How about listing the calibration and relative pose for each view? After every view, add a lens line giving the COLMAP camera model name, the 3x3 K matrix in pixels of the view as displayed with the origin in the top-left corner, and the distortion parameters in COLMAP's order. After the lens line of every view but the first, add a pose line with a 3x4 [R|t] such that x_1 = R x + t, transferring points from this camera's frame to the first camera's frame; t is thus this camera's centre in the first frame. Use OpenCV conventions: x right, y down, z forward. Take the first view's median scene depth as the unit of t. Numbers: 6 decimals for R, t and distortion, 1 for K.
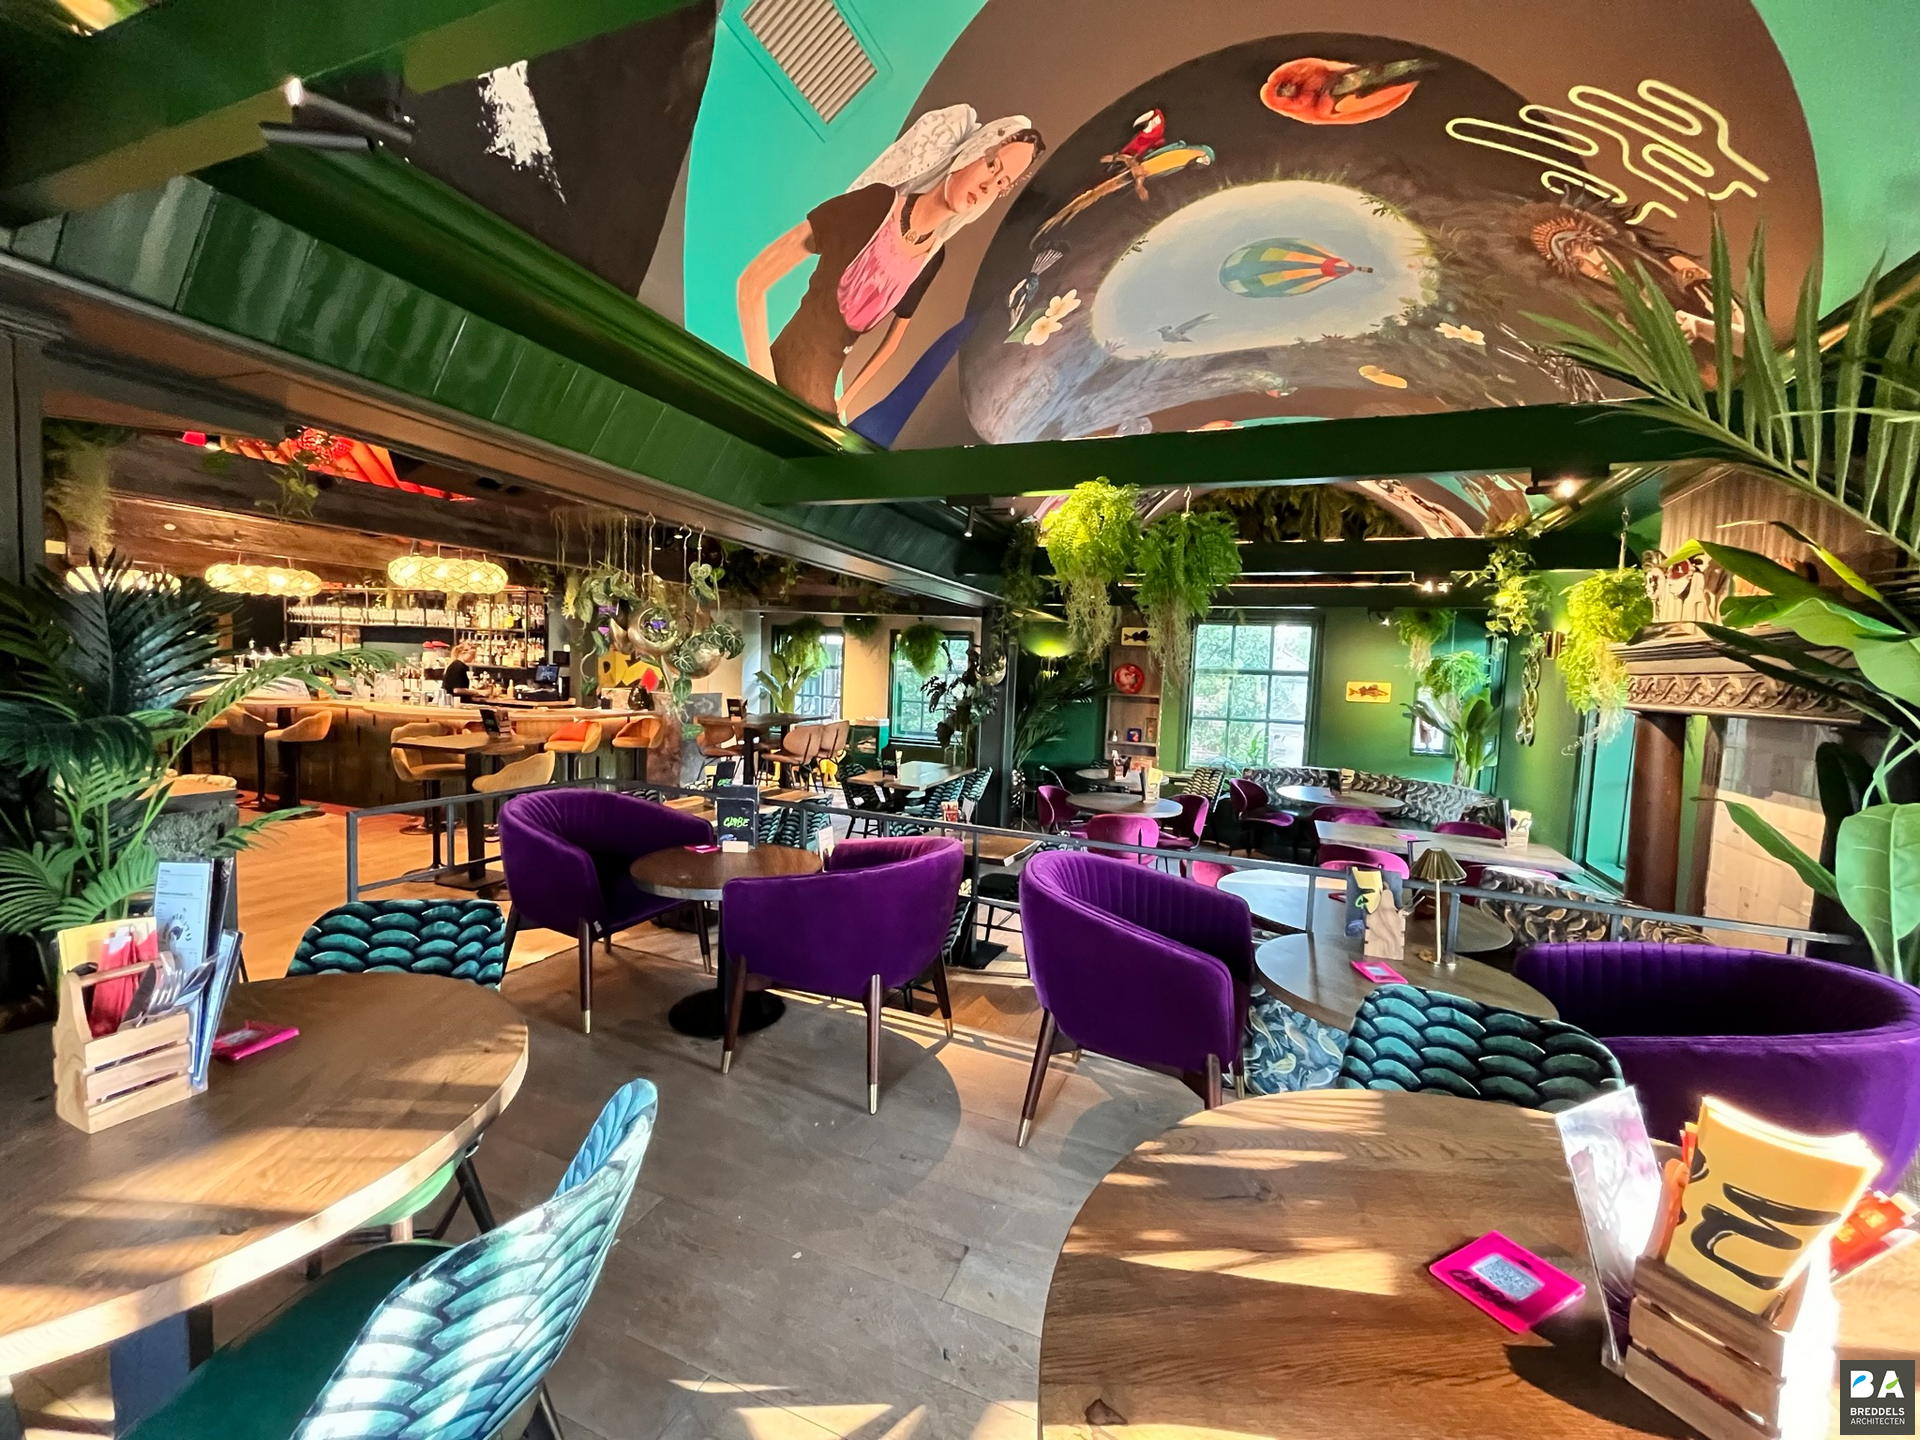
lens RADIAL K [[785.1, 0, 958.5], [0, 785.1, 716.8], [0, 0, 1]] dist [-0.004712, -0.000296]
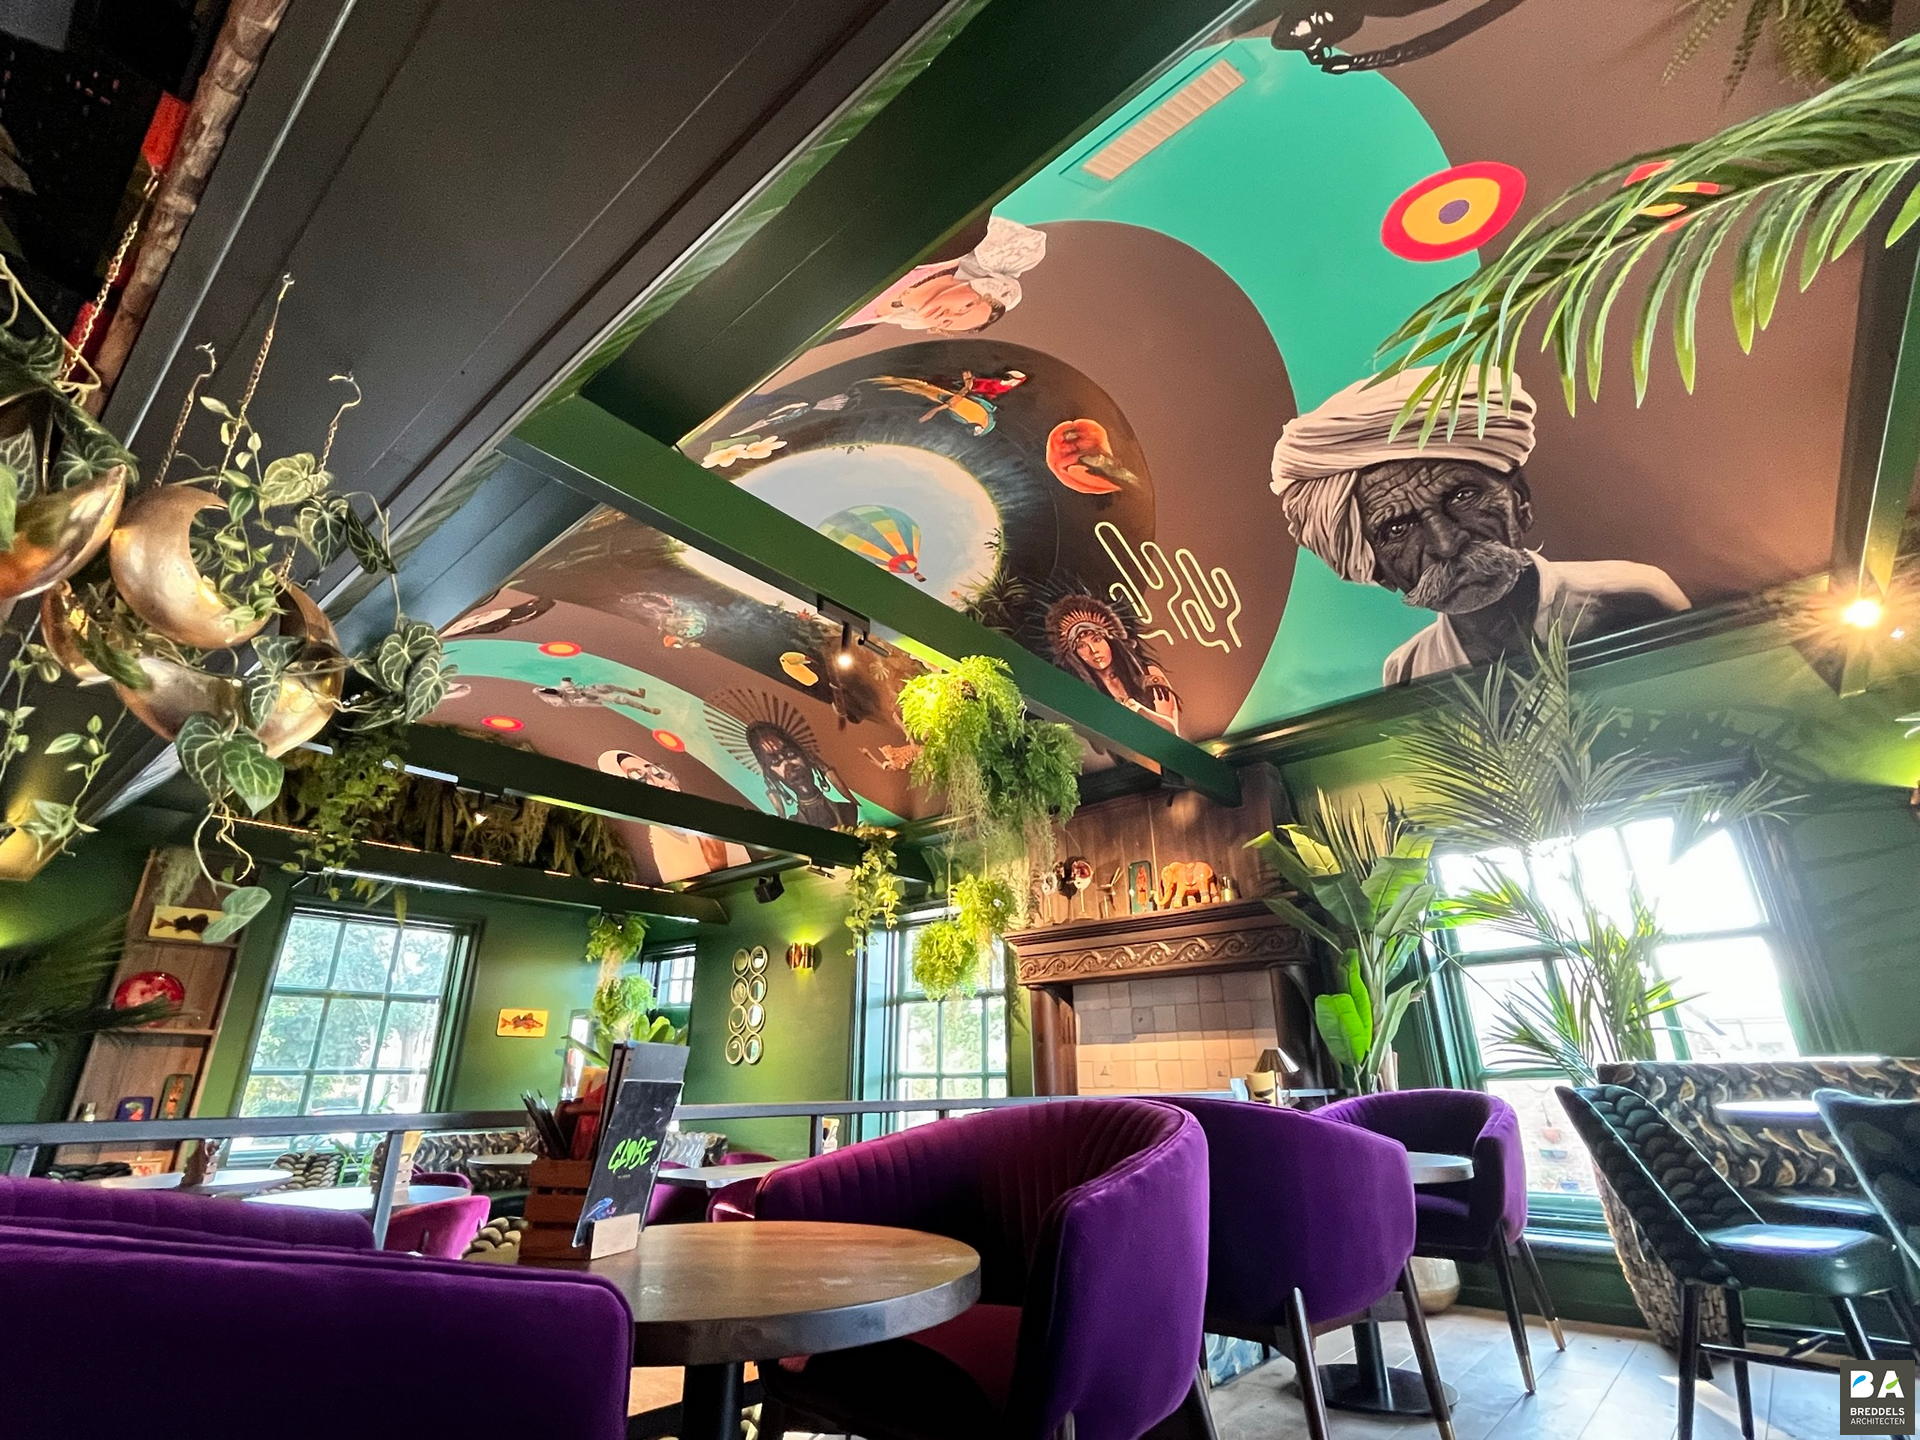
lens RADIAL K [[908.8, 0, 964.8], [0, 908.8, 716.5], [0, 0, 1]] dist [0.001629, -0.000059]
pose [[0.308434, 0.314877, 0.897620, -0.293788], [0.081930, 0.931325, -0.354853, 0.048204], [-0.947711, 0.182990, 0.261455, 0.310959]]
